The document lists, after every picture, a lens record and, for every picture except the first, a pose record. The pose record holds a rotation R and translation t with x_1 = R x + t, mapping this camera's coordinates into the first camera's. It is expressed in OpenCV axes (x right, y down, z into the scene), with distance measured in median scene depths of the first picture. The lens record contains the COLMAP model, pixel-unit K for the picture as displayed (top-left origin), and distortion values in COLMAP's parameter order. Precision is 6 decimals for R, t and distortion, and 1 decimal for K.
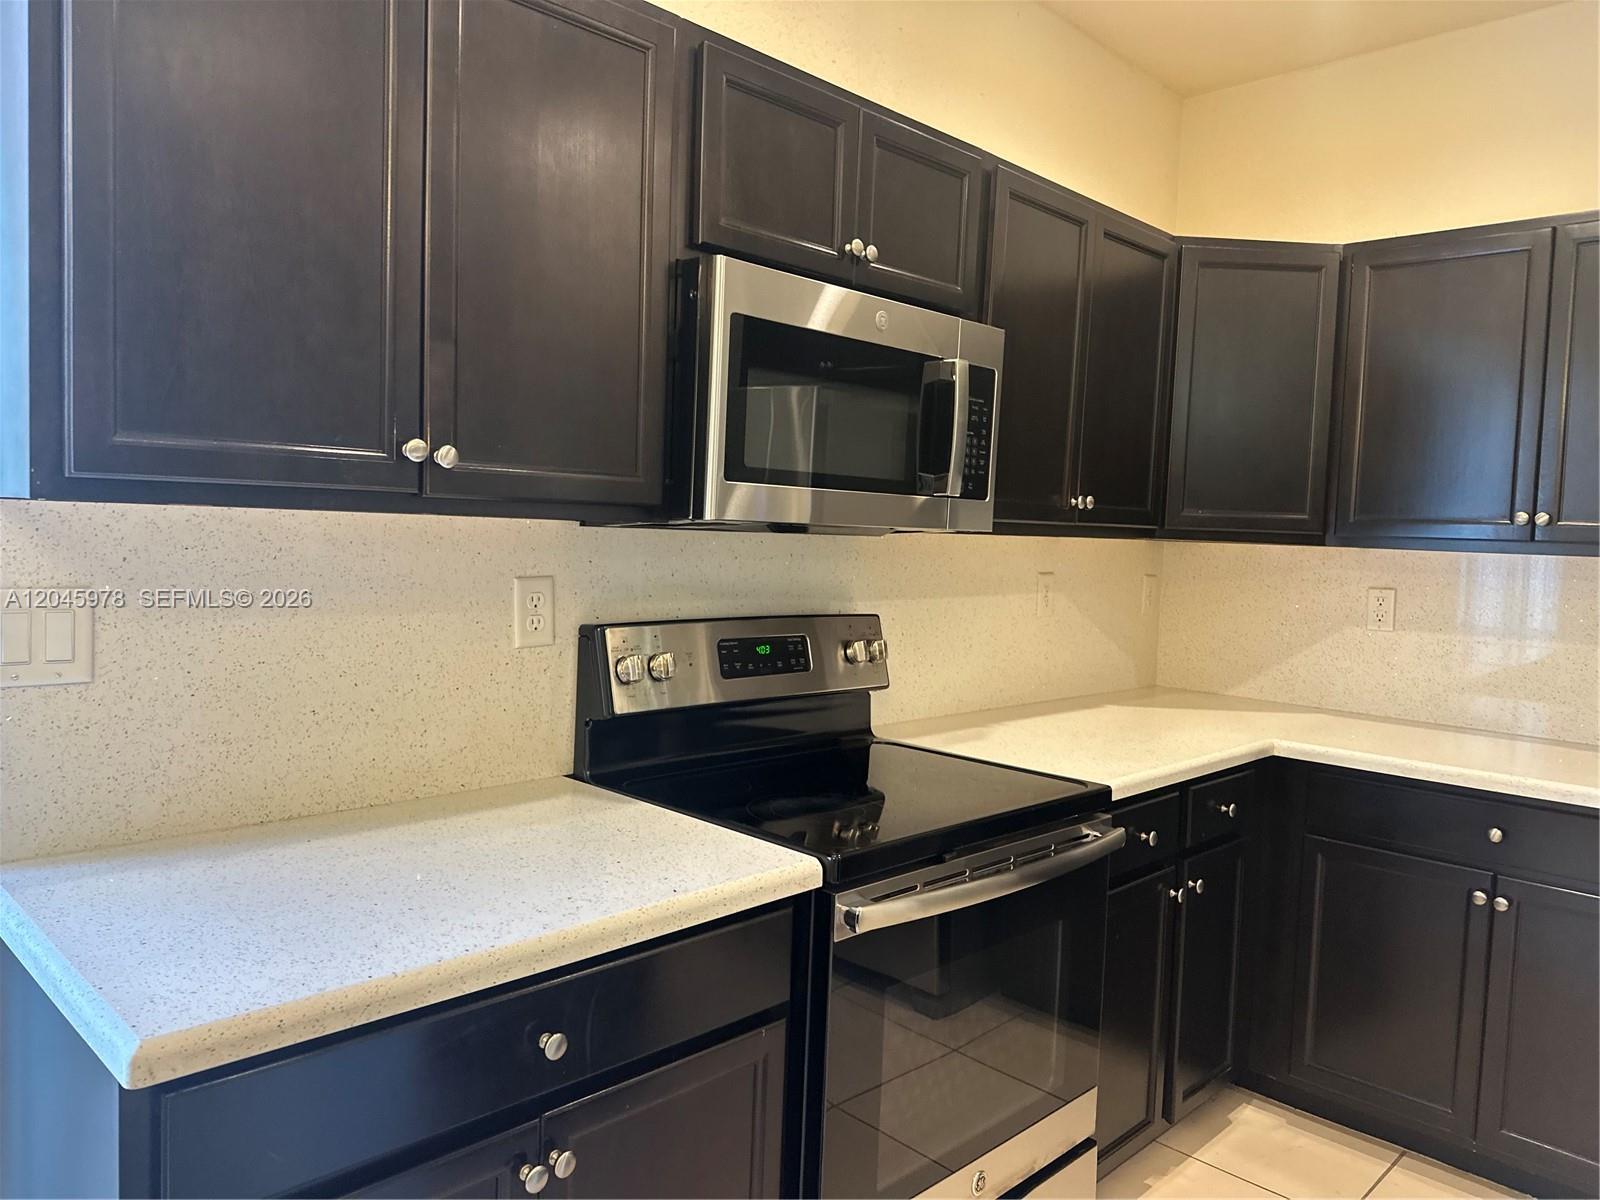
lens RADIAL K [[1125.6, 0, 798.8], [0, 1125.6, 597.6], [0, 0, 1]] dist [0.024003, -0.012267]
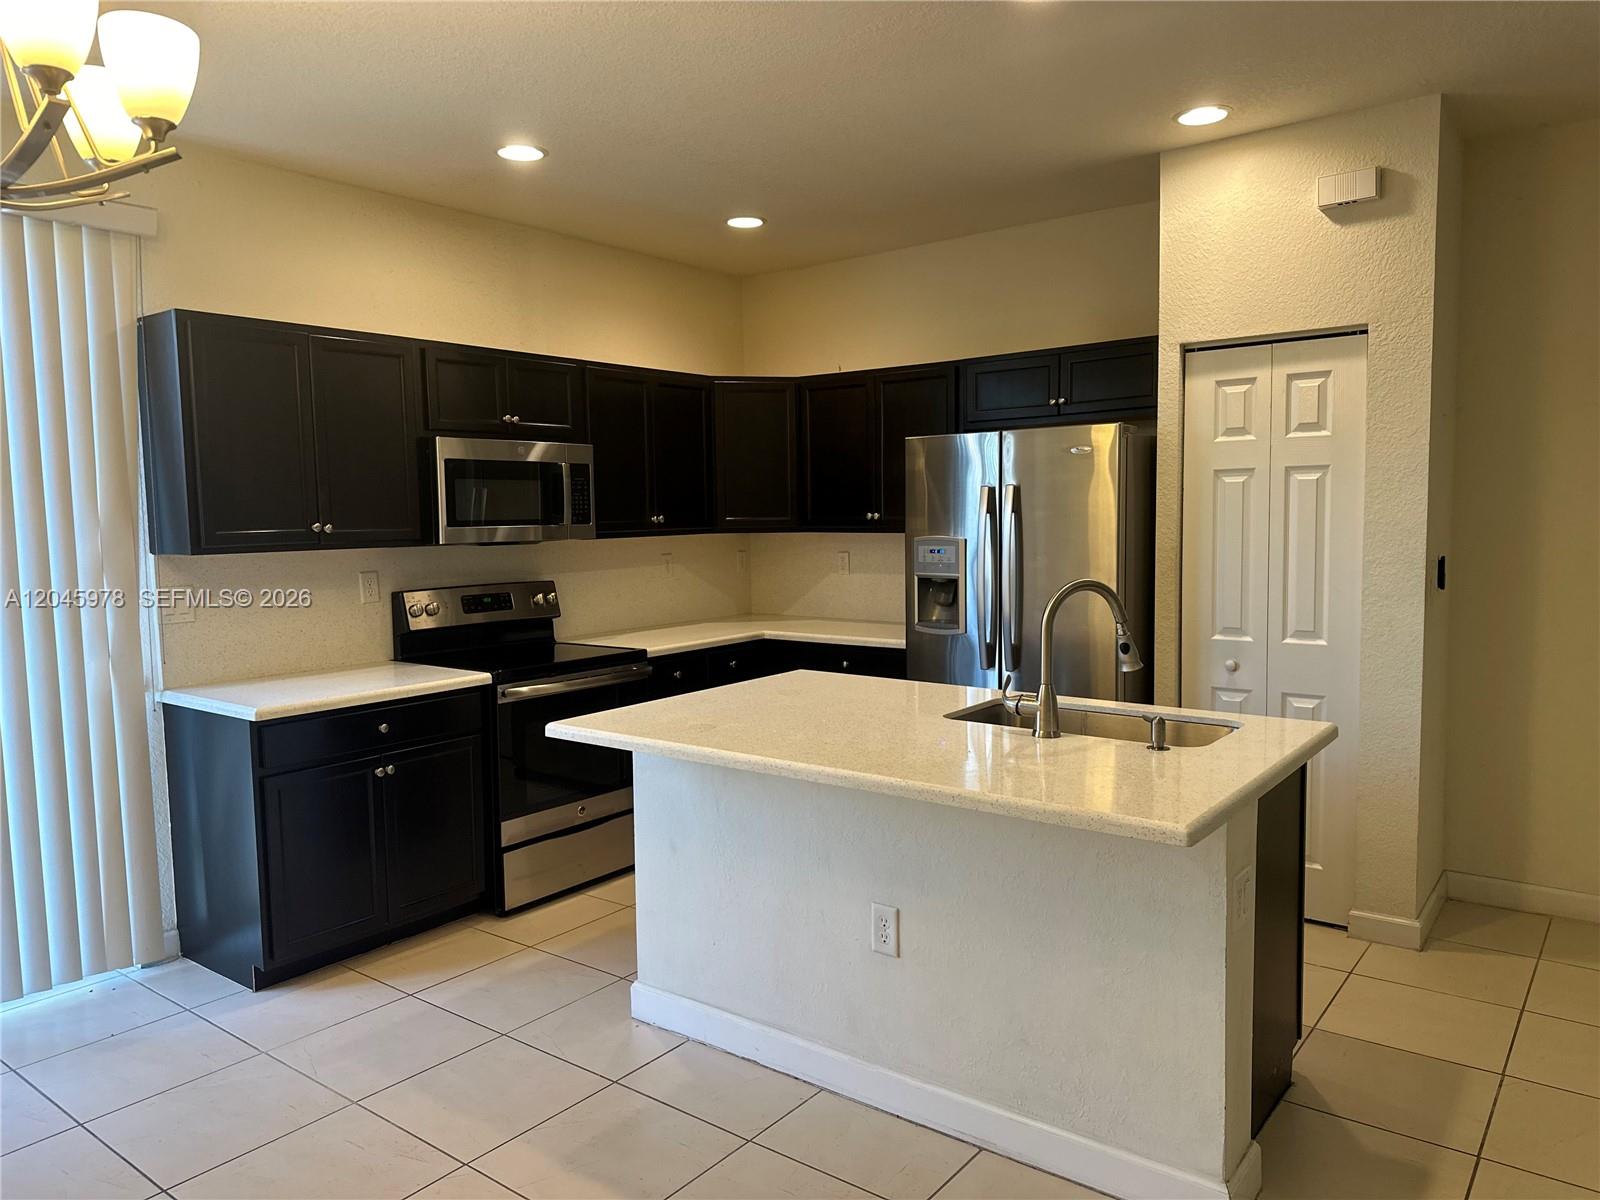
lens RADIAL K [[1125.6, 0, 852.7], [0, 1125.6, 611.6], [0, 0, 1]] dist [0.024003, -0.012267]
pose [[0.985679, -0.064070, 0.155986, 0.340565], [0.058908, 0.997559, 0.037494, 0.032063], [-0.158008, -0.027768, 0.987047, -1.302830]]
